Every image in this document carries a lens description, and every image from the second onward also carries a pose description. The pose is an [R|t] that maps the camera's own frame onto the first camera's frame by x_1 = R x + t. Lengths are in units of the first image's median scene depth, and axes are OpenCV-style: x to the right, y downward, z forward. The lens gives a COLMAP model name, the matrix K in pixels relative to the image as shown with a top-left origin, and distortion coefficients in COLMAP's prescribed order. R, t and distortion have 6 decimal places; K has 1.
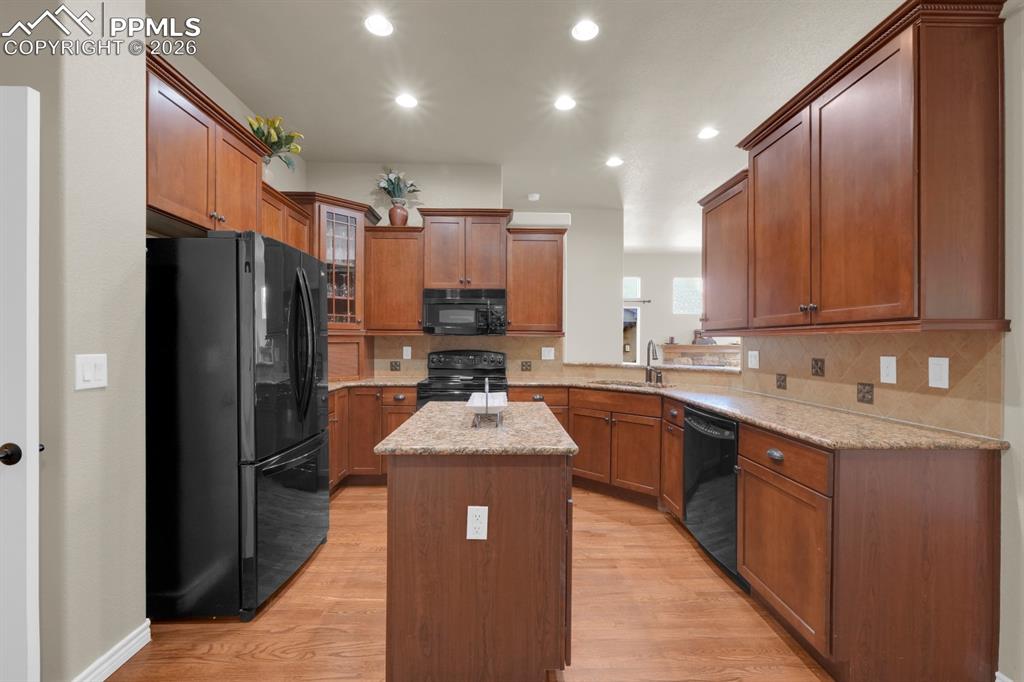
lens RADIAL K [[440.6, 0, 513.9], [0, 440.6, 340.2], [0, 0, 1]] dist [-0.000757, -0.001201]
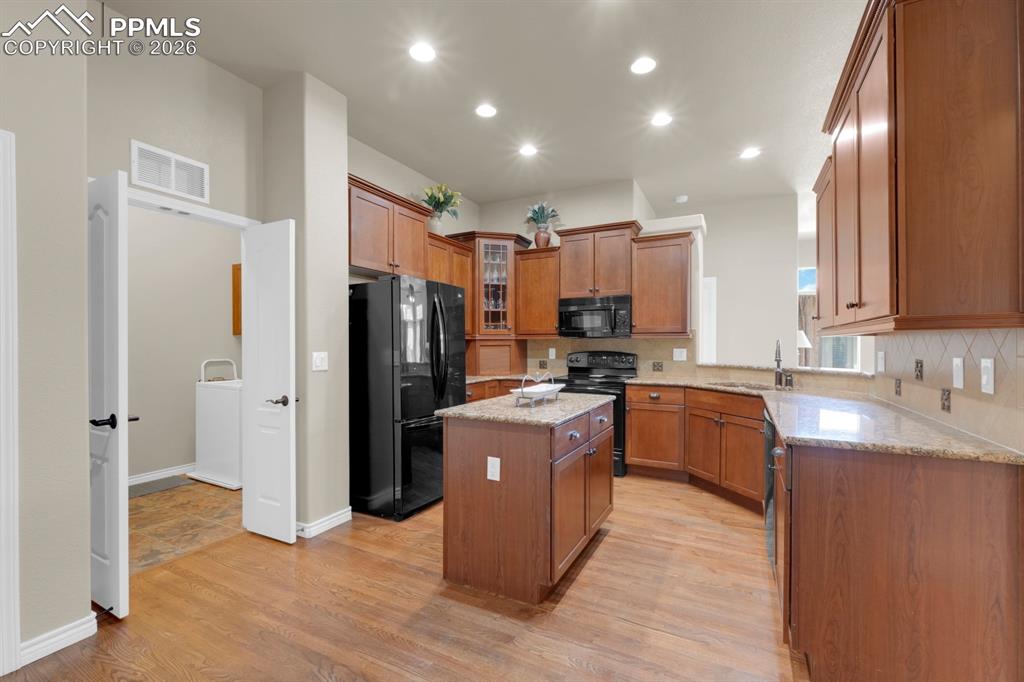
lens RADIAL K [[440.6, 0, 508.8], [0, 440.6, 340.3], [0, 0, 1]] dist [-0.000757, -0.001201]
pose [[0.871927, -0.011249, -0.489506, 0.283997], [0.008968, 0.999935, -0.007004, 0.000923], [0.489554, 0.001717, 0.871972, -0.101712]]
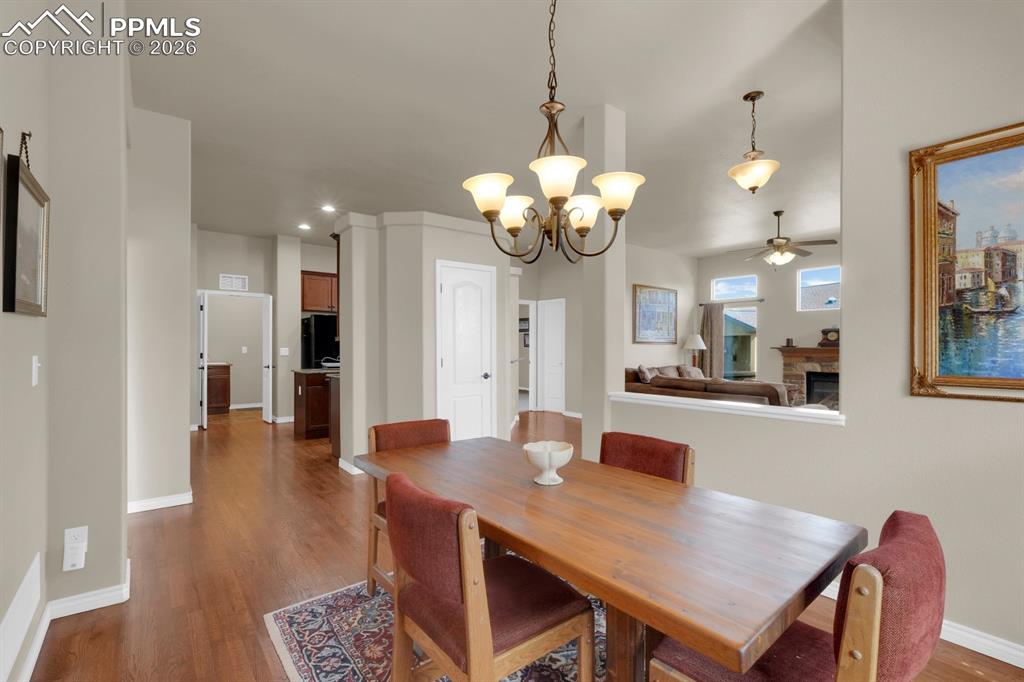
lens RADIAL K [[440.6, 0, 504.3], [0, 440.6, 346.4], [0, 0, 1]] dist [-0.000757, -0.001201]
pose [[0.578756, -0.006128, -0.815478, 1.755996], [0.005859, 0.999977, -0.003356, 0.018795], [0.815480, -0.002836, 0.578779, 0.100224]]
